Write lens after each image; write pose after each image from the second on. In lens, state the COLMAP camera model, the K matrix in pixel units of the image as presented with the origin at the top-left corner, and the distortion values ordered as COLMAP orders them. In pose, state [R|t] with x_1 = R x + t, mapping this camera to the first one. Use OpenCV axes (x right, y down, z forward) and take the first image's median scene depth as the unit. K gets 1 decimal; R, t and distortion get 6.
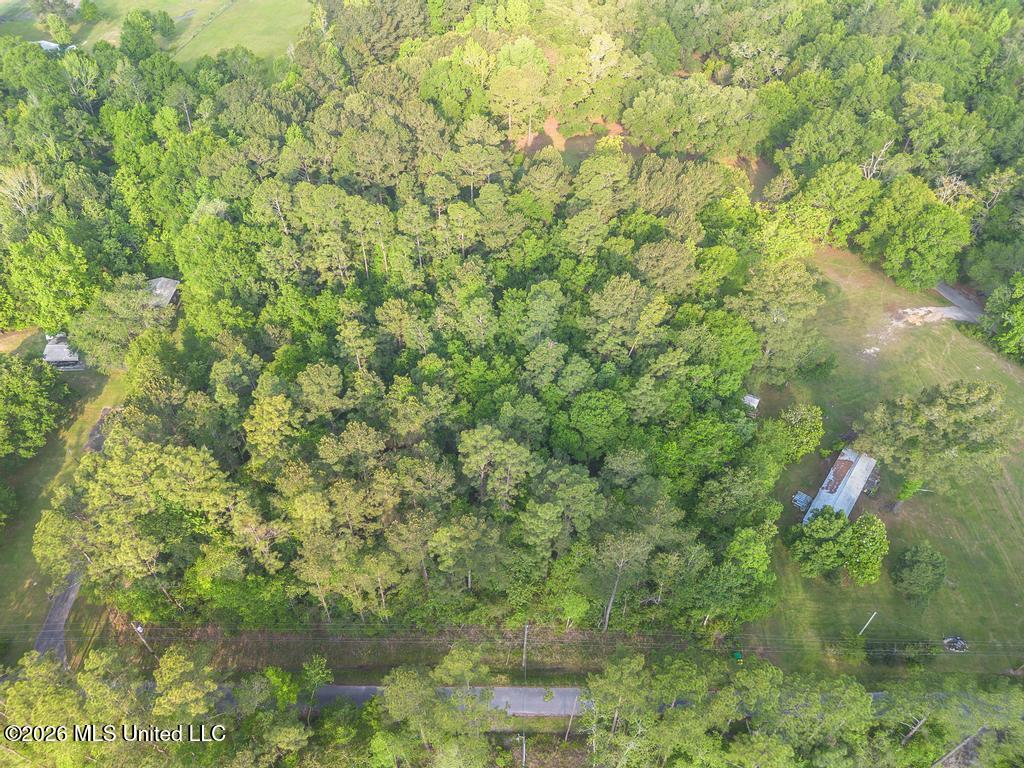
lens RADIAL K [[723.4, 0, 513.8], [0, 723.4, 384.7], [0, 0, 1]] dist [0.070968, -0.070332]
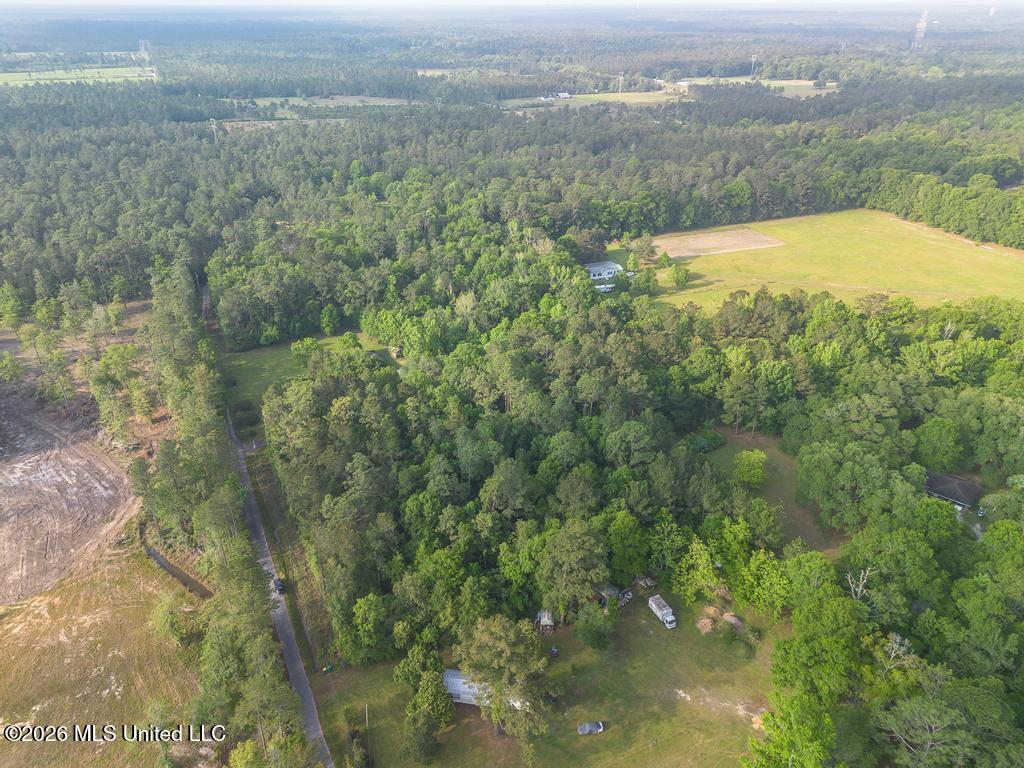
lens RADIAL K [[723.4, 0, 513.8], [0, 723.4, 384.7], [0, 0, 1]] dist [0.070968, -0.070332]
pose [[0.454778, 0.410865, -0.790169, 0.955393], [-0.648834, 0.760610, 0.022062, -0.230618], [0.610075, 0.502655, 0.612492, 0.024876]]
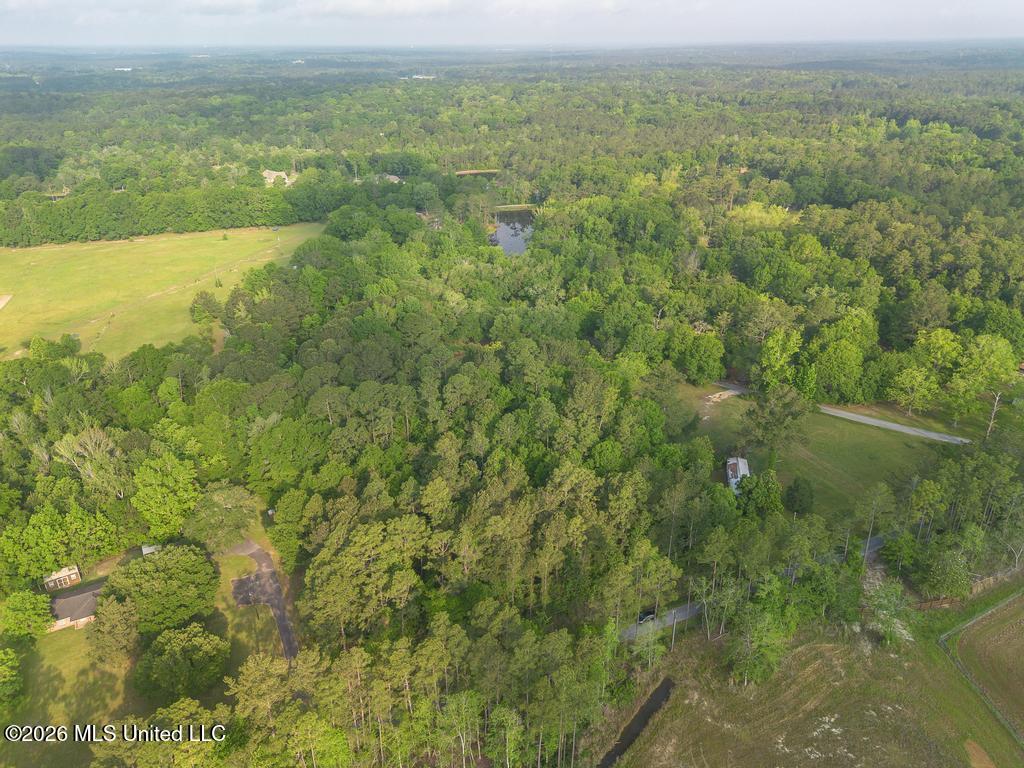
lens RADIAL K [[723.4, 0, 513.8], [0, 723.4, 384.7], [0, 0, 1]] dist [0.070968, -0.070332]
pose [[0.902350, -0.187442, 0.388110, -0.484100], [0.319328, 0.895531, -0.309925, 0.239150], [-0.289472, 0.403595, 0.867938, -0.291666]]
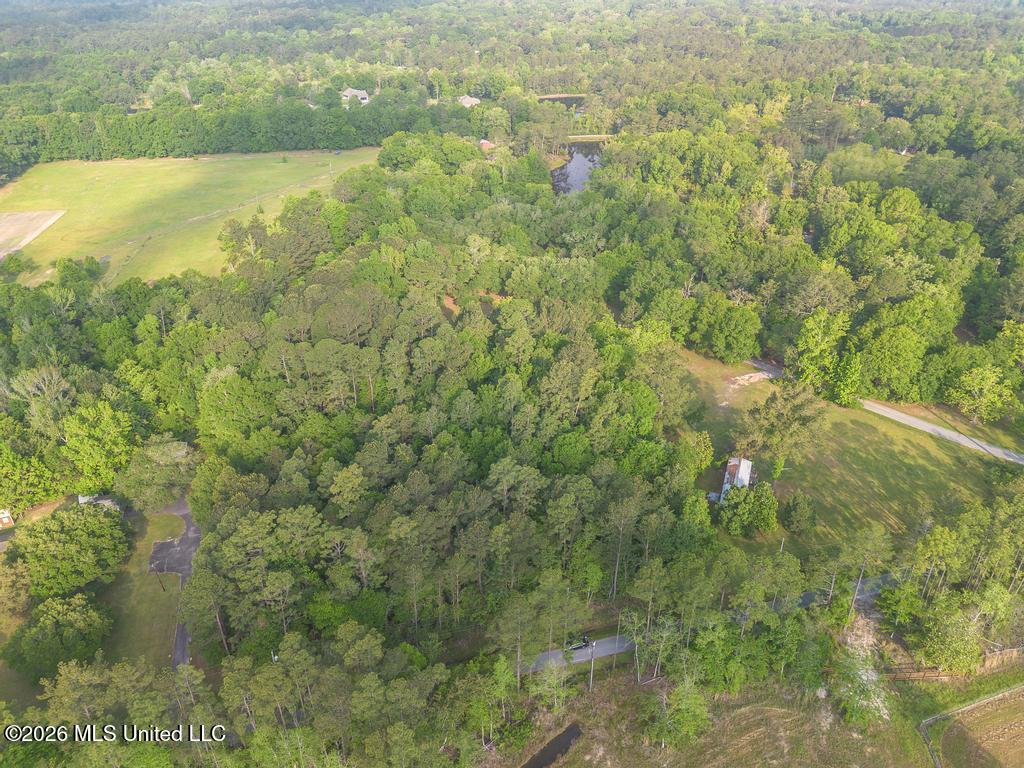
lens RADIAL K [[723.4, 0, 513.8], [0, 723.4, 384.7], [0, 0, 1]] dist [0.070968, -0.070332]
pose [[0.960629, -0.142840, 0.238305, -0.222753], [0.204477, 0.944169, -0.258330, 0.189815], [-0.188100, 0.296887, 0.936203, -0.242997]]
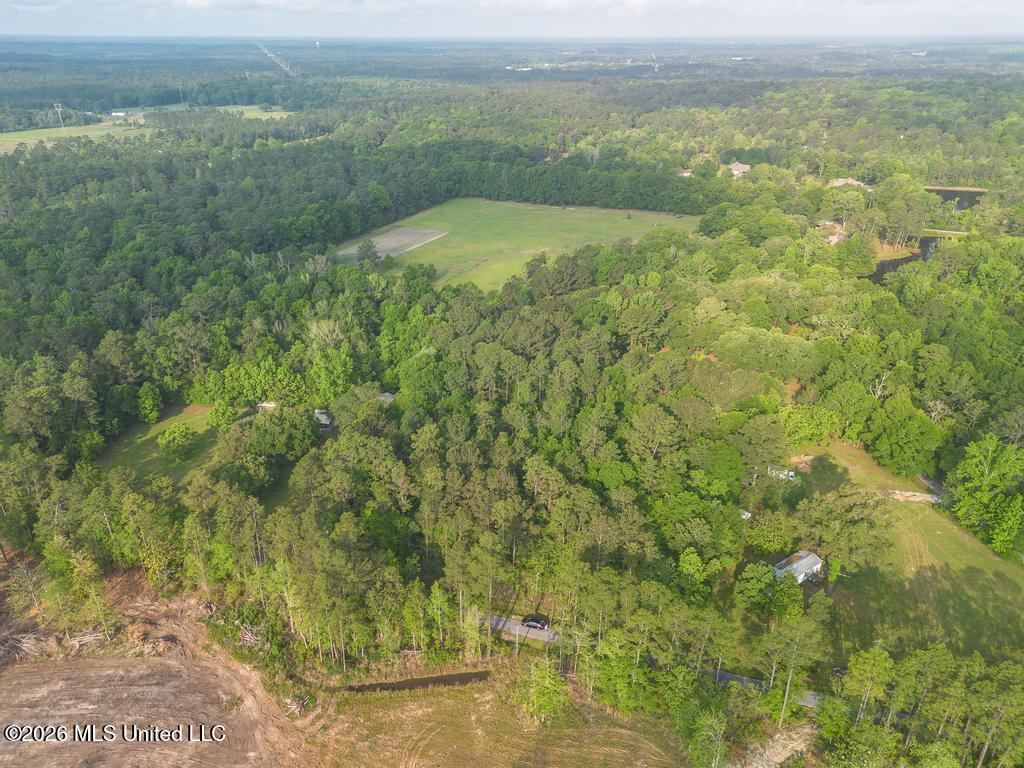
lens RADIAL K [[723.4, 0, 513.8], [0, 723.4, 384.7], [0, 0, 1]] dist [0.070968, -0.070332]
pose [[0.952757, 0.130857, -0.274099, 0.222540], [-0.222049, 0.915821, -0.334613, 0.314262], [0.207239, 0.379669, 0.901612, -0.390853]]
